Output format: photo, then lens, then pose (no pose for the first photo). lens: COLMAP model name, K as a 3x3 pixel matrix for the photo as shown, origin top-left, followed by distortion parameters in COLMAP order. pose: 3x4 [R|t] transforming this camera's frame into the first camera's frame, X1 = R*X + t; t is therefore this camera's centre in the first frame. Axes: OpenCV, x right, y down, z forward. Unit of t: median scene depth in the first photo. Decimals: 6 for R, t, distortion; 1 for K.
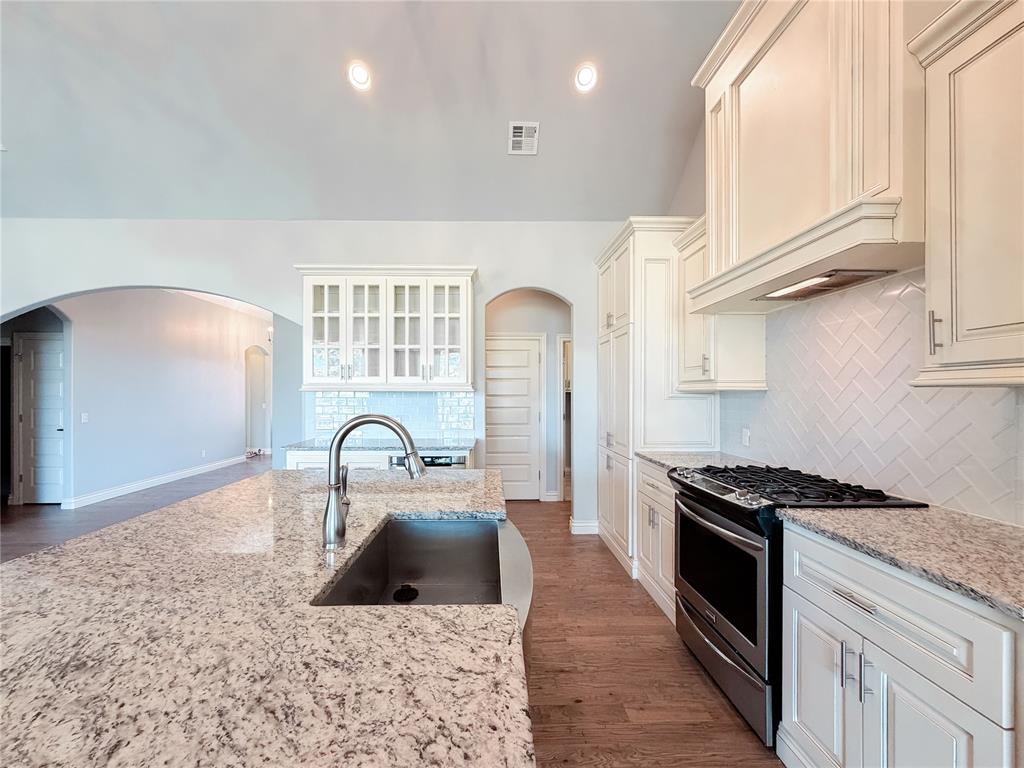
lens RADIAL K [[408.2, 0, 505.0], [0, 408.2, 394.4], [0, 0, 1]] dist [0.000140, -0.000068]
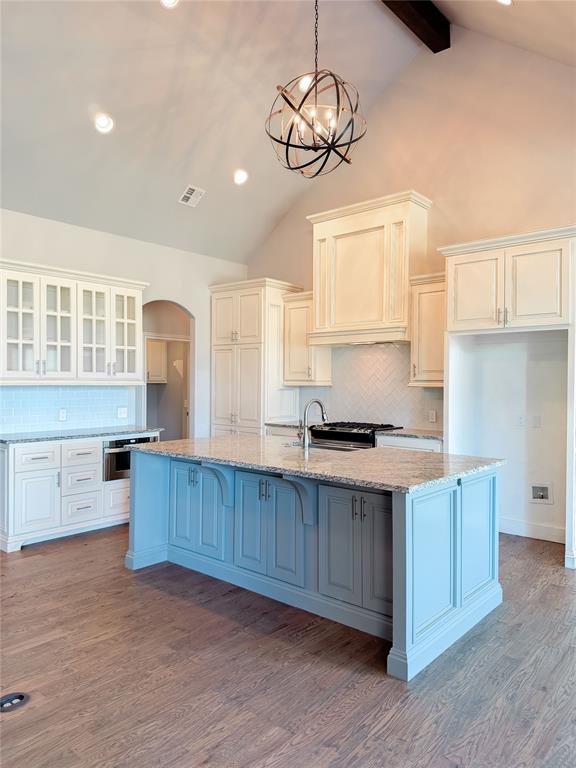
lens RADIAL K [[531.3, 0, 288.0], [0, 531.3, 384.0], [0, 0, 1]] dist [0.083705, -0.119394]
pose [[0.667935, -0.001575, 0.744218, -1.040207], [-0.004744, 0.999968, 0.006374, -0.024961], [-0.744204, -0.007788, 0.667907, -0.409237]]
